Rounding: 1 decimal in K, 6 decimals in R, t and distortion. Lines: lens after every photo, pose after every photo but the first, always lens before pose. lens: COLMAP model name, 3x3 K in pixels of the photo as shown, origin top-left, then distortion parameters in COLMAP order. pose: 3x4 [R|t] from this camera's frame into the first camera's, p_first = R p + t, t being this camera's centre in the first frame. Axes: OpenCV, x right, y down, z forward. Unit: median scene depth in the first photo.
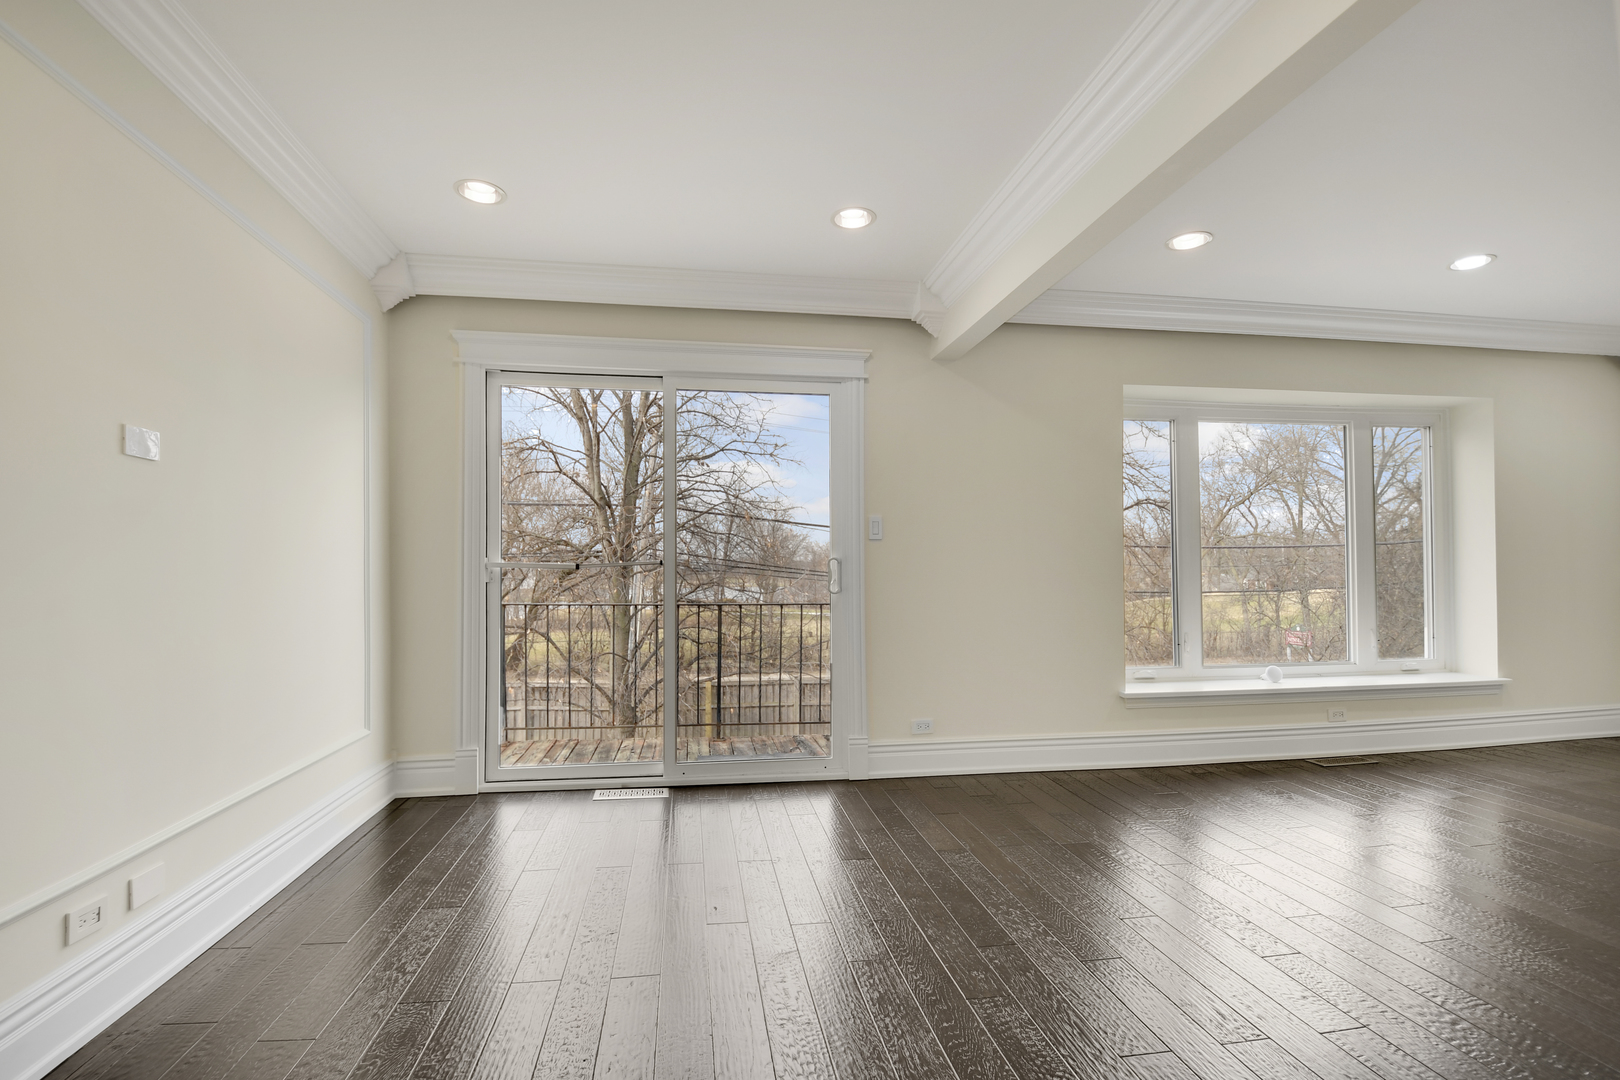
lens RADIAL K [[751.4, 0, 810.3], [0, 751.4, 554.6], [0, 0, 1]] dist [0.002911, 0.000120]
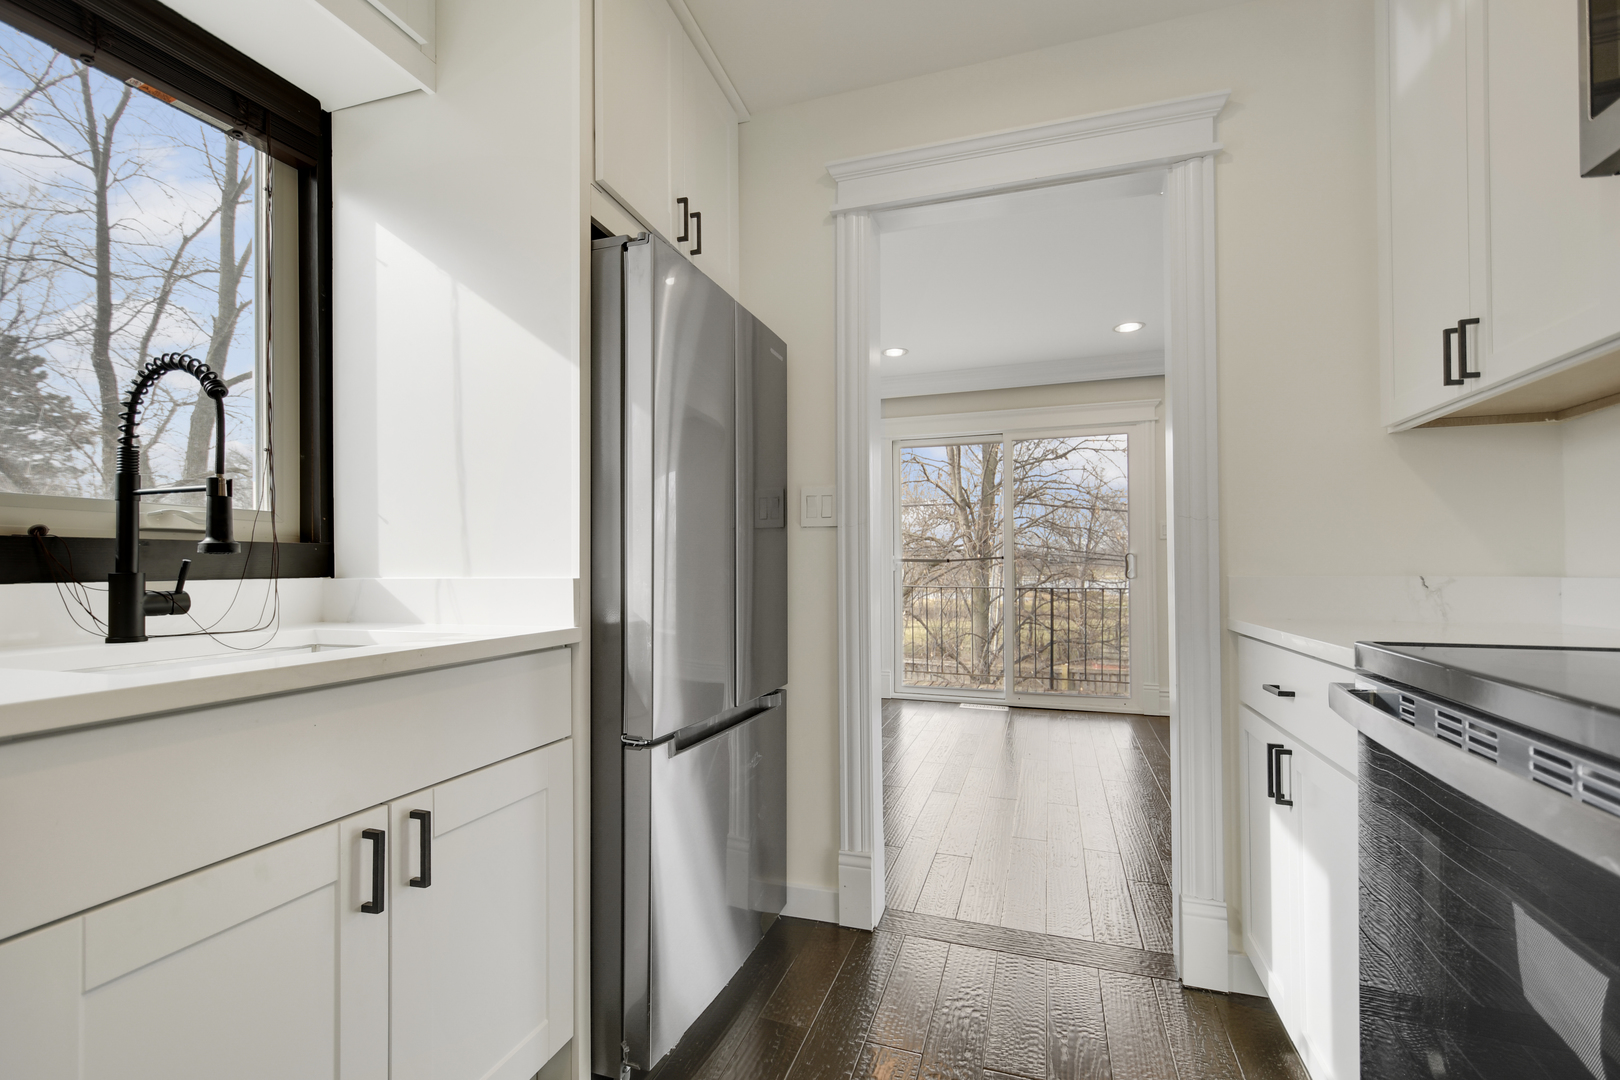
lens RADIAL K [[740.6, 0, 784.2], [0, 740.6, 572.5], [0, 0, 1]] dist [0.000876, 0.000023]
pose [[0.874331, 0.002018, -0.485326, 0.034135], [0.014303, 0.999450, 0.029923, -0.002273], [0.485119, -0.033104, 0.873821, -0.125866]]
